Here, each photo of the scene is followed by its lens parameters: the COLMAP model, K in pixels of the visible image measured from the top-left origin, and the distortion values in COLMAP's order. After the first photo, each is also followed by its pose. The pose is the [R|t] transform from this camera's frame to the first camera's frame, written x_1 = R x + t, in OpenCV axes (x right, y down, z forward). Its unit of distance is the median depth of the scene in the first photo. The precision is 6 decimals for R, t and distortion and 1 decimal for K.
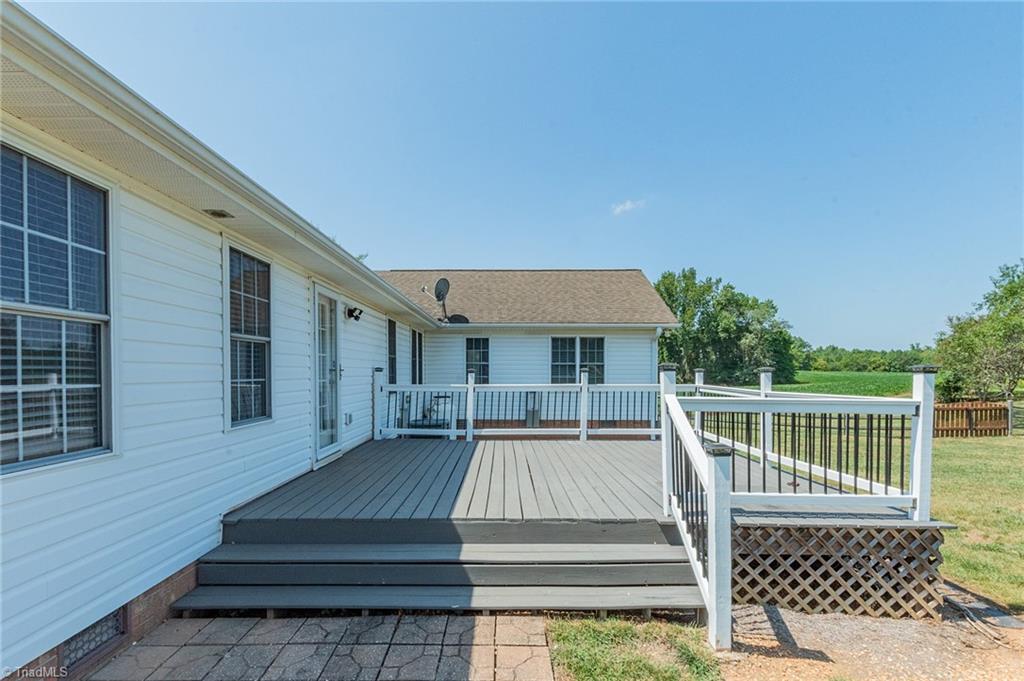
lens RADIAL K [[459.1, 0, 508.6], [0, 459.1, 365.4], [0, 0, 1]] dist [0.000370, -0.000020]
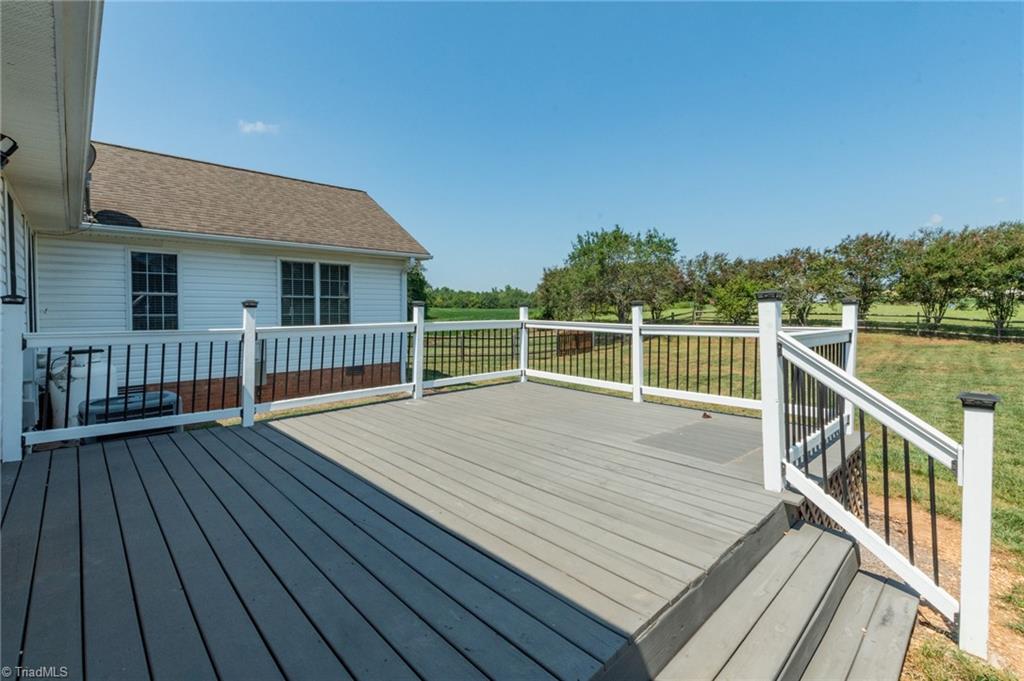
lens RADIAL K [[452.3, 0, 511.2], [0, 452.3, 309.2], [0, 0, 1]] dist [0.001514, 0.000156]
pose [[0.723605, -0.004463, 0.690200, -0.140403], [-0.005466, 0.999911, 0.012197, 0.005651], [-0.690193, -0.012598, 0.723516, 0.220409]]
